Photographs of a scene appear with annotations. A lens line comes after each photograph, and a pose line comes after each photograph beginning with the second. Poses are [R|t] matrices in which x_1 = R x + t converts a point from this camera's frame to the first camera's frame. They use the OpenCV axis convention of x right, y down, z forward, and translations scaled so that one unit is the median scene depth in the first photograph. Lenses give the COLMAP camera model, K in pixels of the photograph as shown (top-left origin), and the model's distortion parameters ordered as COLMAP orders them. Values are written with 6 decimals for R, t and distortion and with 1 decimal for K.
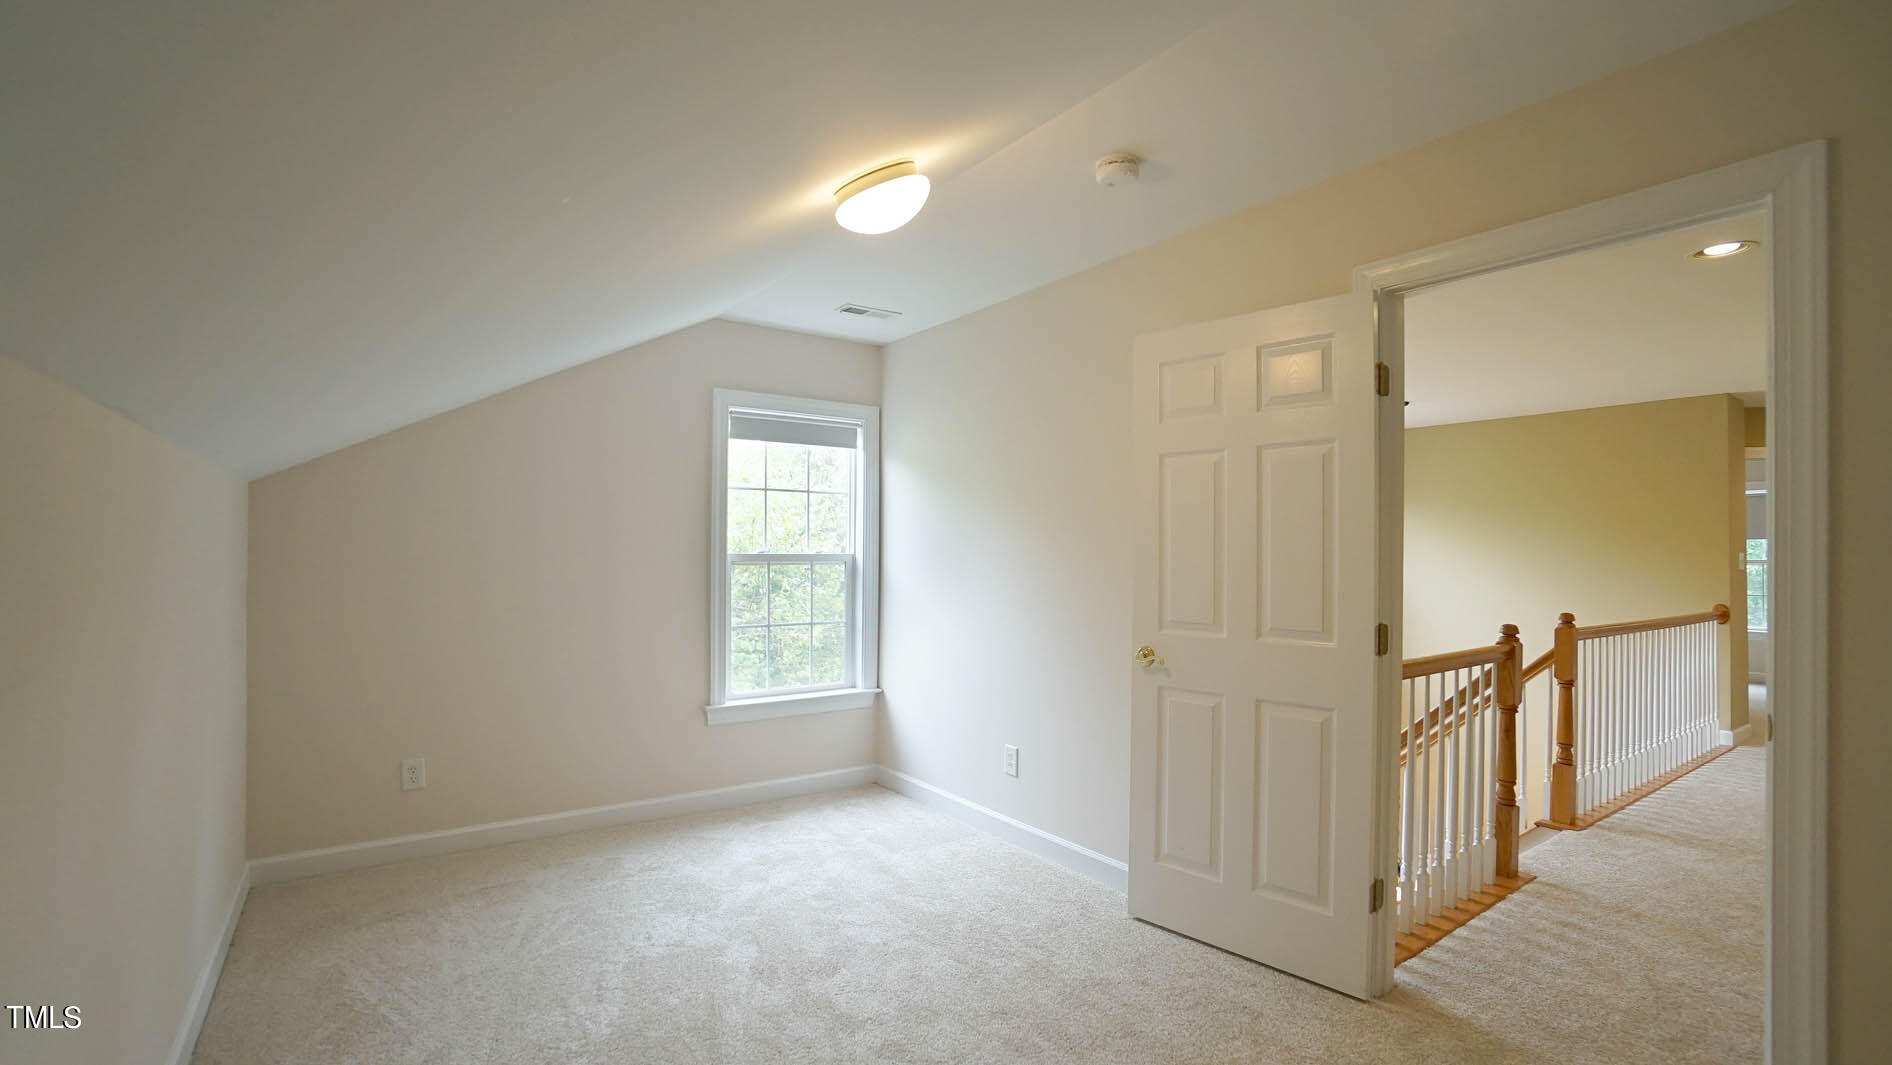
lens RADIAL K [[837.1, 0, 935.7], [0, 837.1, 540.2], [0, 0, 1]] dist [-0.036343, 0.000916]
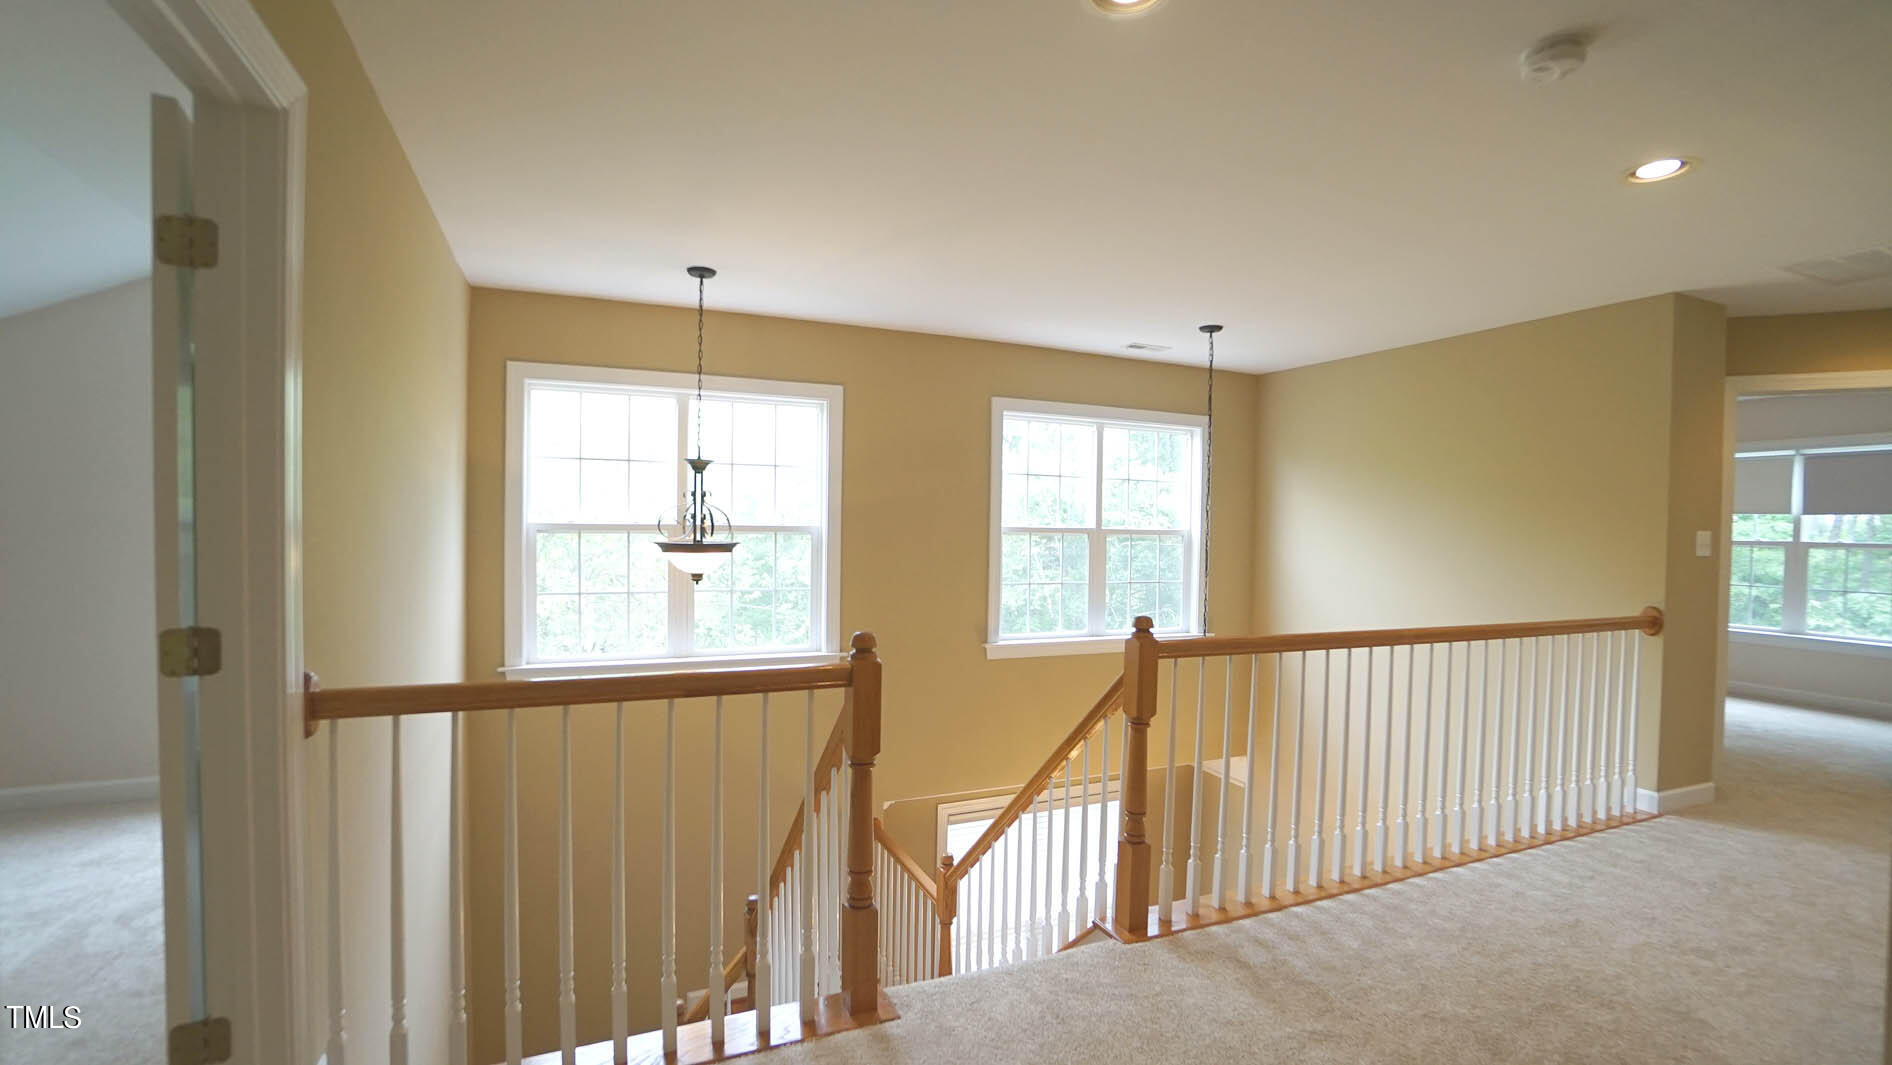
lens RADIAL K [[830.9, 0, 937.3], [0, 830.9, 535.4], [0, 0, 1]] dist [-0.065033, 0.022833]
pose [[0.977991, 0.008783, -0.208460, 0.493066], [-0.003451, 0.999658, 0.025928, 0.004326], [0.208616, -0.024638, 0.977687, 0.205968]]
